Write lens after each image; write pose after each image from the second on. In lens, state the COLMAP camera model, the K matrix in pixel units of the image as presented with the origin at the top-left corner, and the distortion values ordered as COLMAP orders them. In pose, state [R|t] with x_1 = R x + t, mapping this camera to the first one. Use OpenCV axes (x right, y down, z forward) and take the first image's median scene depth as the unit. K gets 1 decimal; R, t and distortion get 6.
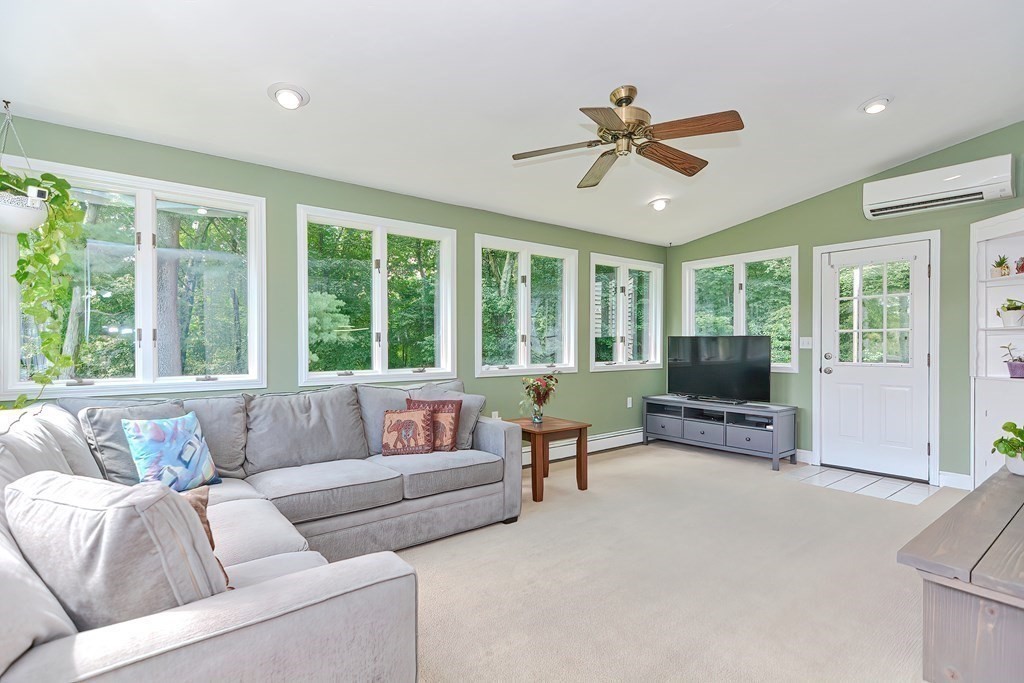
lens RADIAL K [[494.2, 0, 511.9], [0, 494.2, 350.1], [0, 0, 1]] dist [-0.006595, -0.001078]
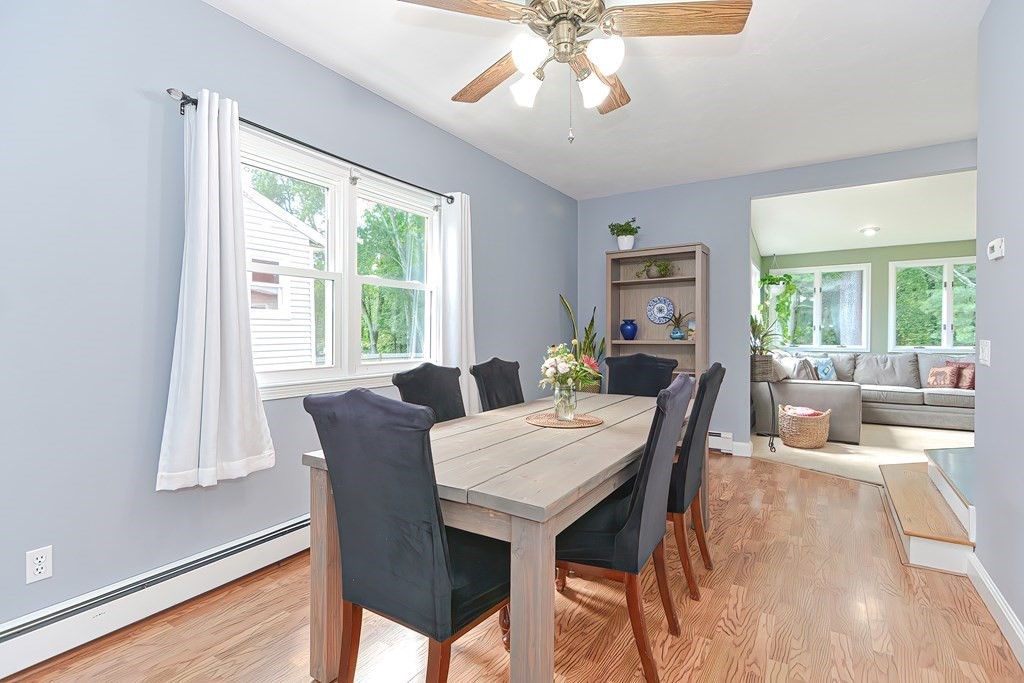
lens RADIAL K [[494.2, 0, 509.3], [0, 494.2, 342.4], [0, 0, 1]] dist [-0.006595, -0.001078]
pose [[0.316804, 0.015959, -0.948357, 1.063893], [-0.006943, 0.999871, 0.014506, 0.014308], [0.948465, 0.001988, 0.316874, -1.195367]]
